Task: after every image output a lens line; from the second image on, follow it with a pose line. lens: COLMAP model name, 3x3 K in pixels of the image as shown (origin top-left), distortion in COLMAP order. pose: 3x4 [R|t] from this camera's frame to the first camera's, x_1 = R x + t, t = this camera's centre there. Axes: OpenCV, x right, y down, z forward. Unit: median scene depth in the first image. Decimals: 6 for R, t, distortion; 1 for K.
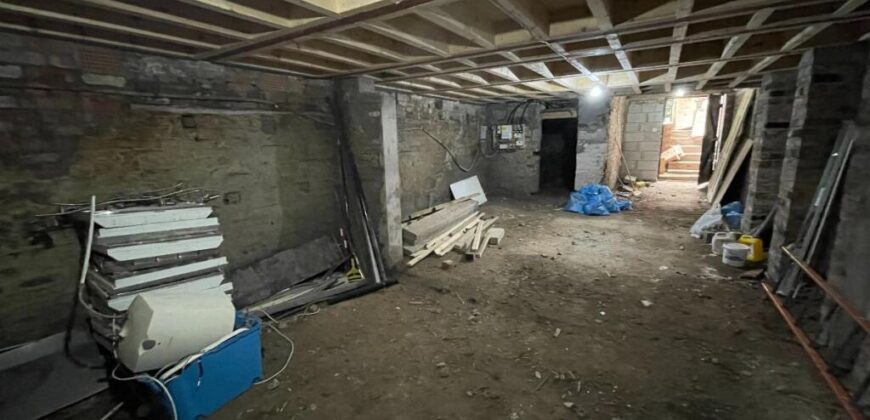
lens RADIAL K [[351.6, 0, 435.0], [0, 351.6, 210.0], [0, 0, 1]] dist [-0.001072, 0.000868]
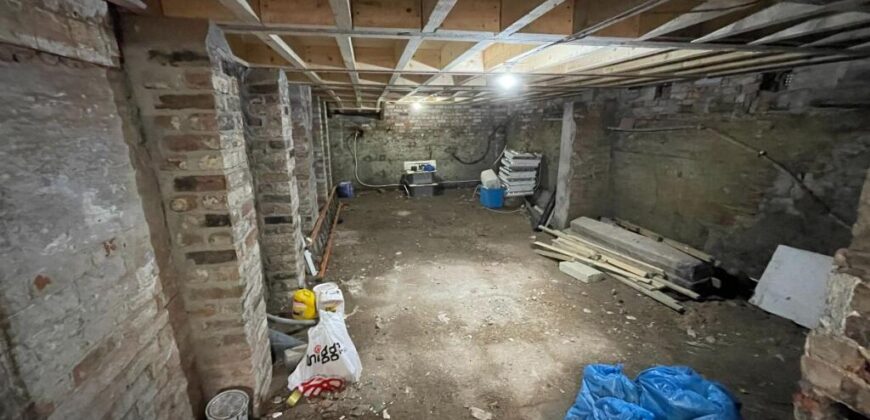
lens RADIAL K [[351.6, 0, 435.0], [0, 351.6, 210.0], [0, 0, 1]] dist [-0.001072, 0.000868]
pose [[-0.729410, 0.193051, -0.656272, 0.868188], [-0.112340, 0.912525, 0.393291, -0.312423], [0.674790, 0.360596, -0.643917, 1.211020]]
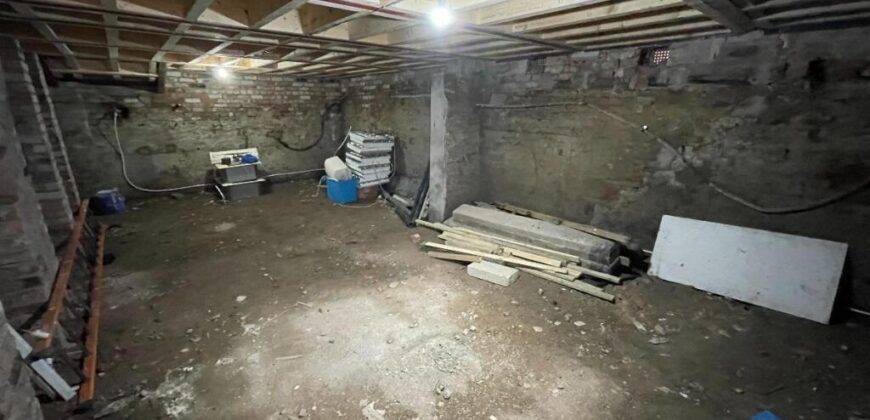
lens RADIAL K [[351.6, 0, 435.0], [0, 351.6, 210.0], [0, 0, 1]] dist [-0.001072, 0.000868]
pose [[-0.296285, 0.297009, -0.907745, 0.753005], [-0.188885, 0.913426, 0.360520, -0.247321], [0.936236, 0.278276, -0.214534, 0.988299]]
